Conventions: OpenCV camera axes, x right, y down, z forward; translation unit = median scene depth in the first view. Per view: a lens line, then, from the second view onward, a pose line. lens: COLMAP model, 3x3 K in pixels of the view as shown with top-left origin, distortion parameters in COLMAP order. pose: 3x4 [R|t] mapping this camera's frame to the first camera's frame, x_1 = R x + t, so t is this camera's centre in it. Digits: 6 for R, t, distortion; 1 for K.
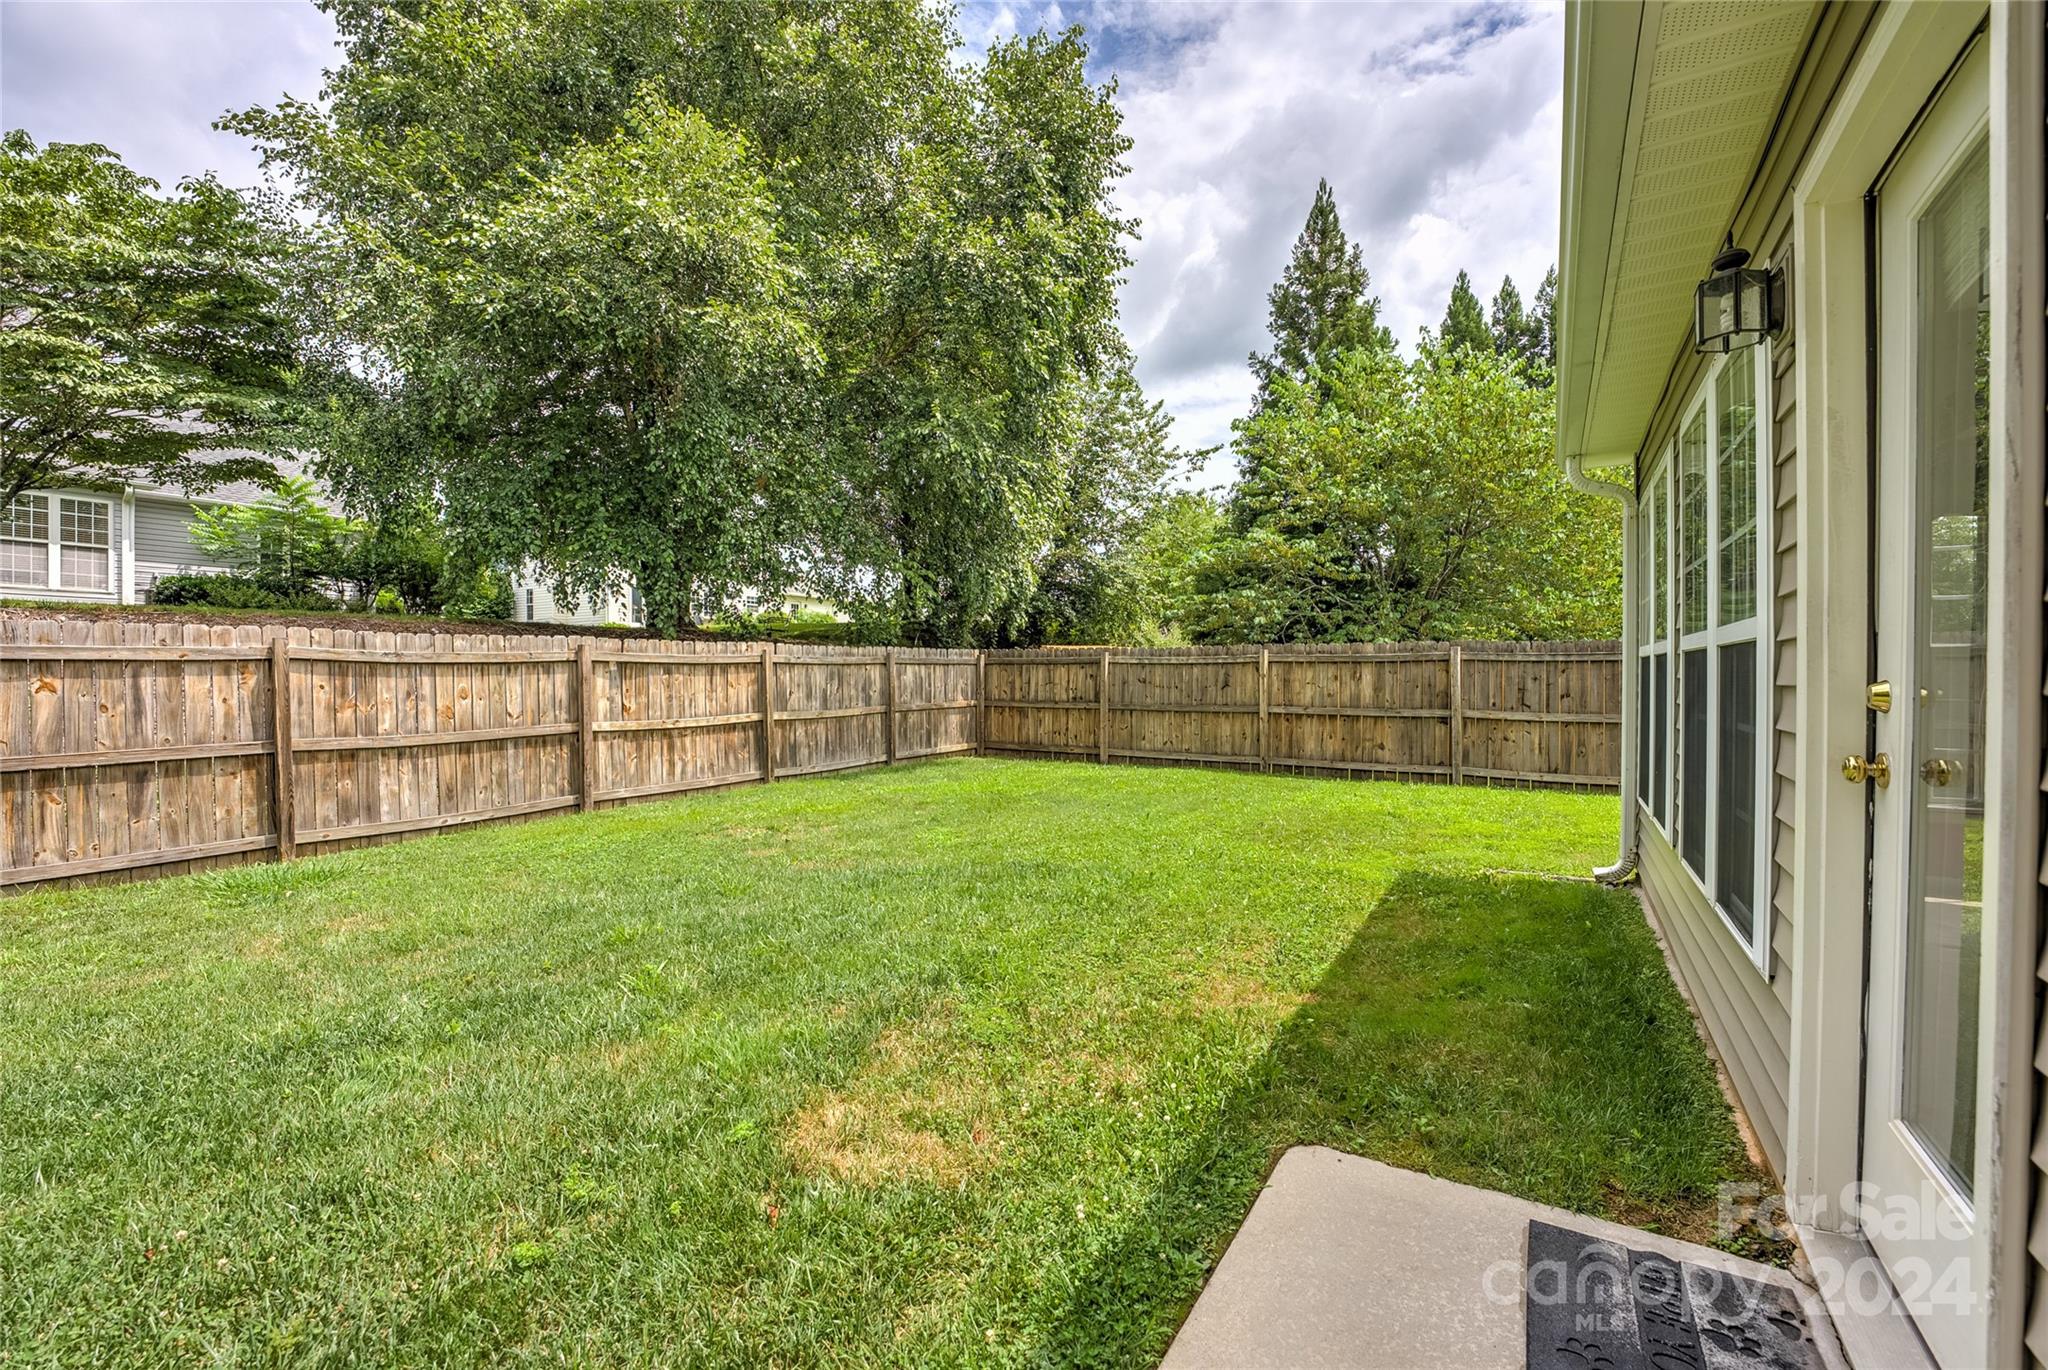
lens RADIAL K [[832.3, 0, 1024.6], [0, 832.3, 678.9], [0, 0, 1]] dist [-0.010644, -0.000410]
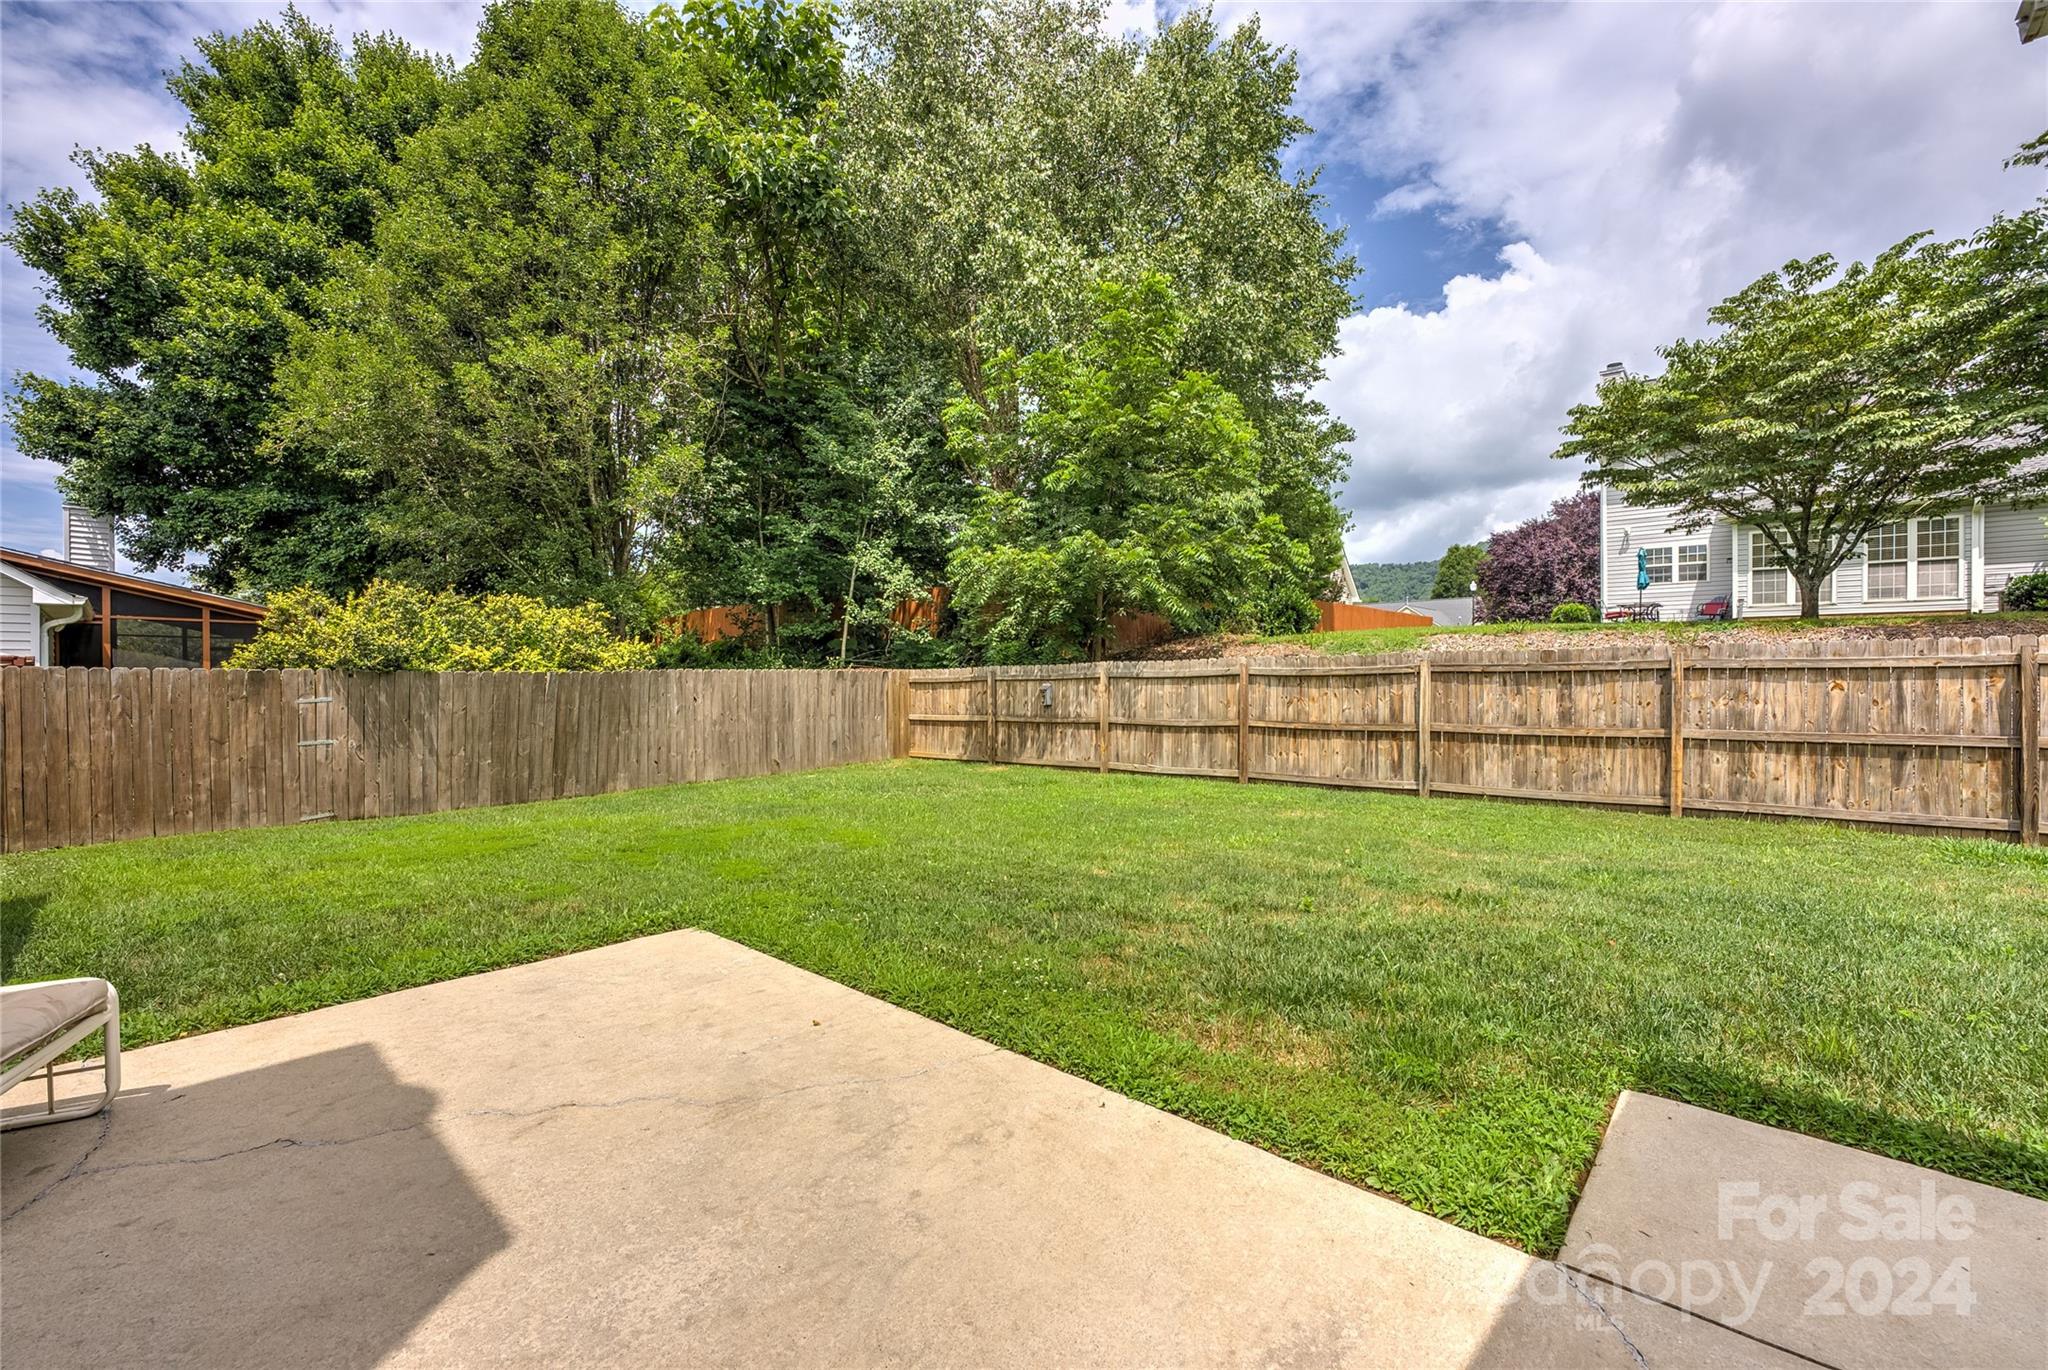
lens RADIAL K [[784.4, 0, 1030.9], [0, 784.4, 682.4], [0, 0, 1]] dist [-0.019098, -0.000581]
pose [[-0.170090, 0.010111, -0.985377, 0.316625], [-0.002989, 0.999937, 0.010776, -0.006367], [0.985424, 0.004778, -0.170049, -0.144327]]
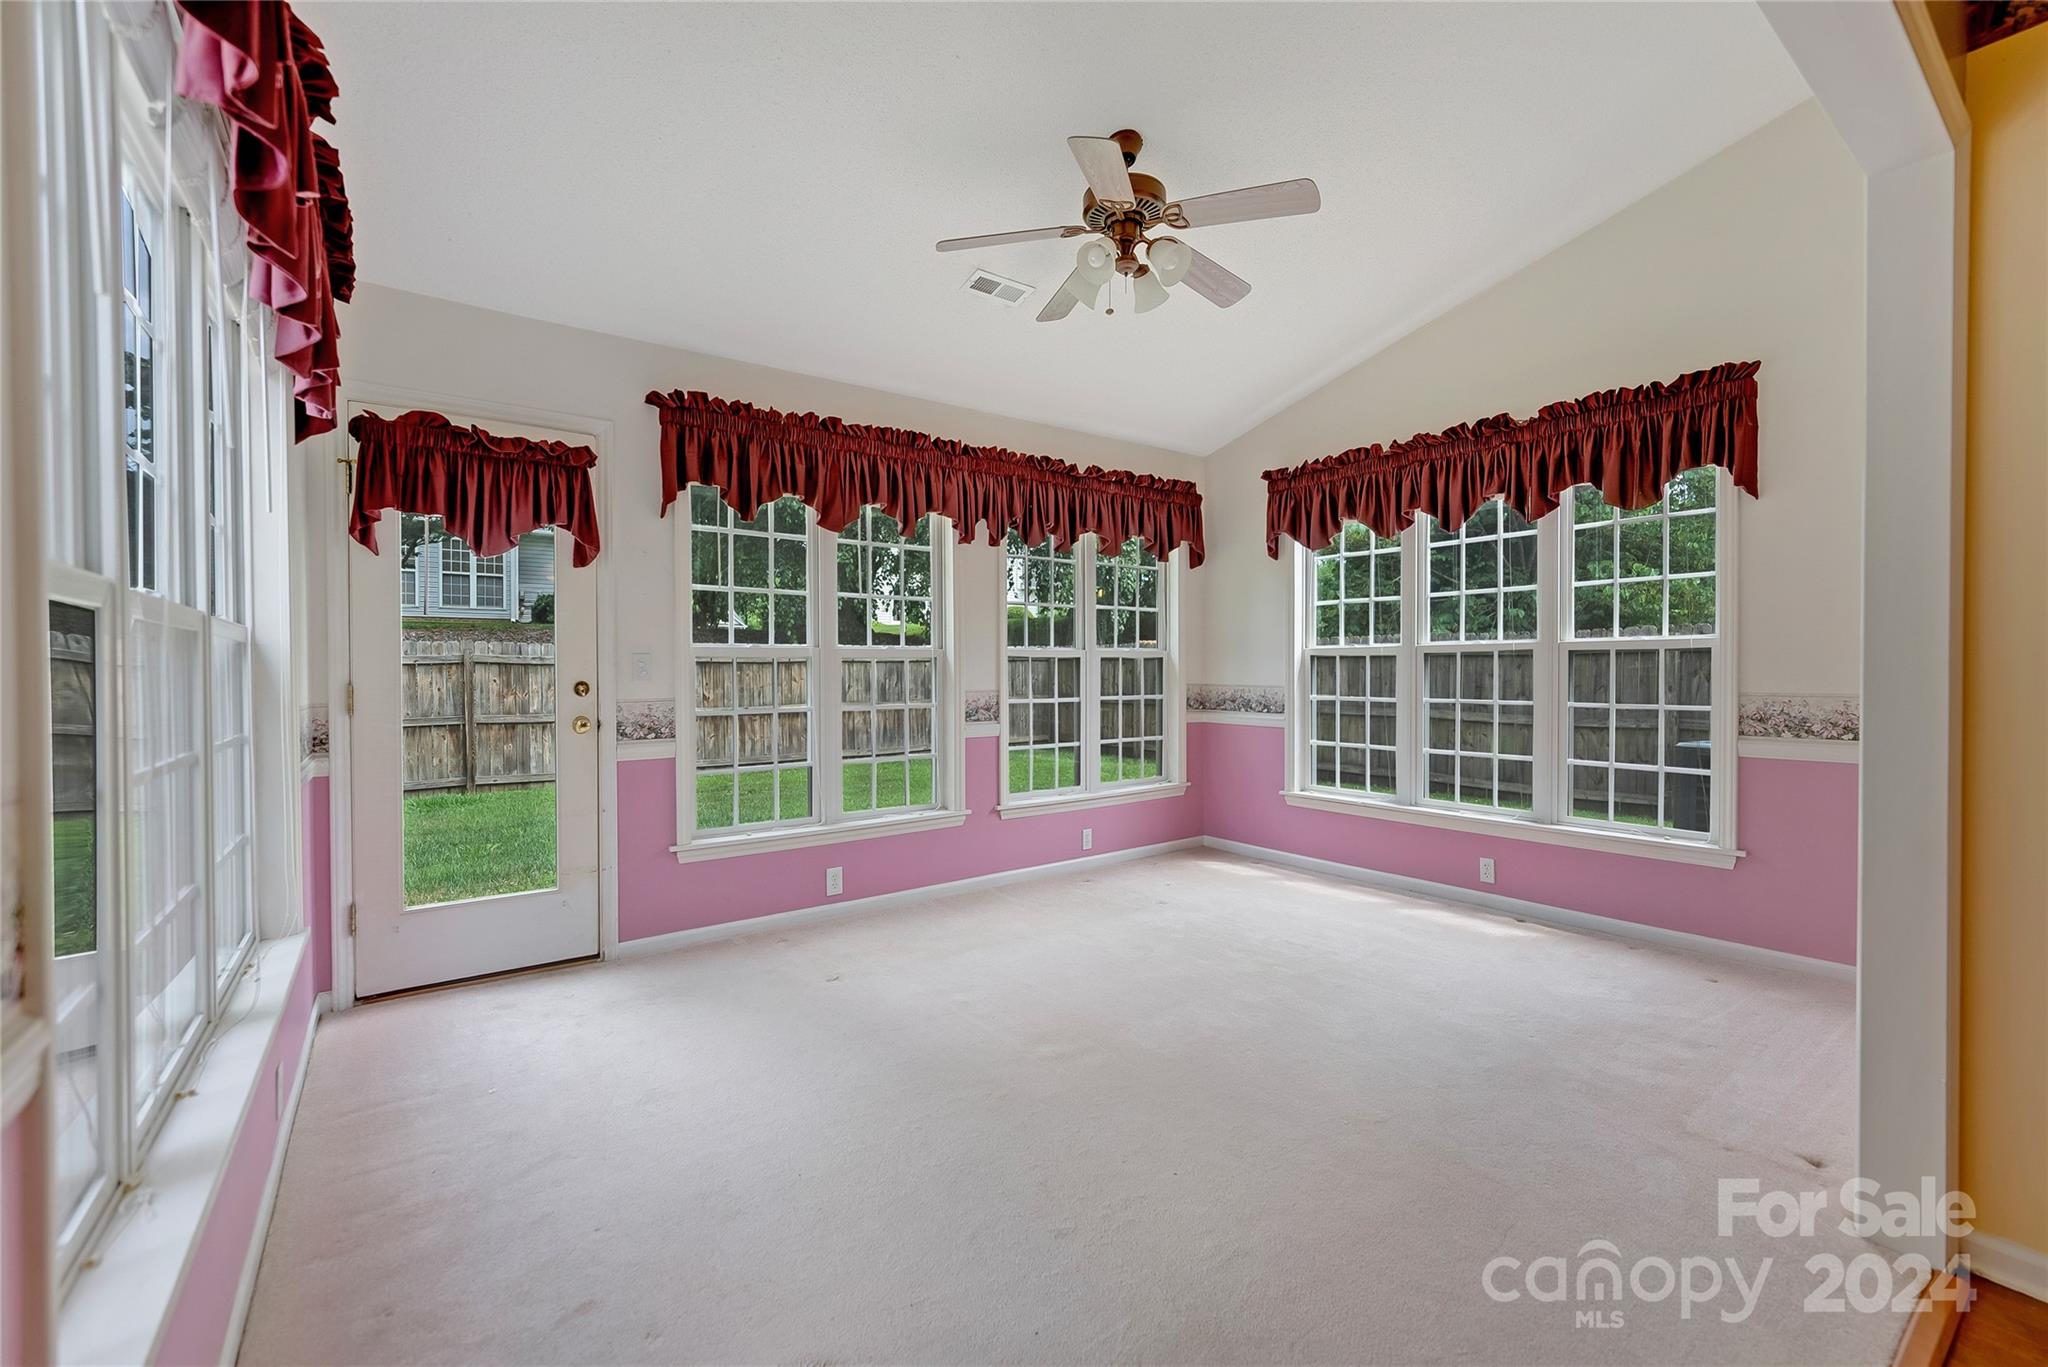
lens RADIAL K [[856.8, 0, 1011.1], [0, 856.8, 680.6], [0, 0, 1]] dist [-0.003976, 0.000101]
pose [[0.903909, 0.002249, -0.427719, 0.642091], [0.001588, 0.999962, 0.008615, -0.001941], [0.427722, -0.008466, 0.903870, 0.001257]]
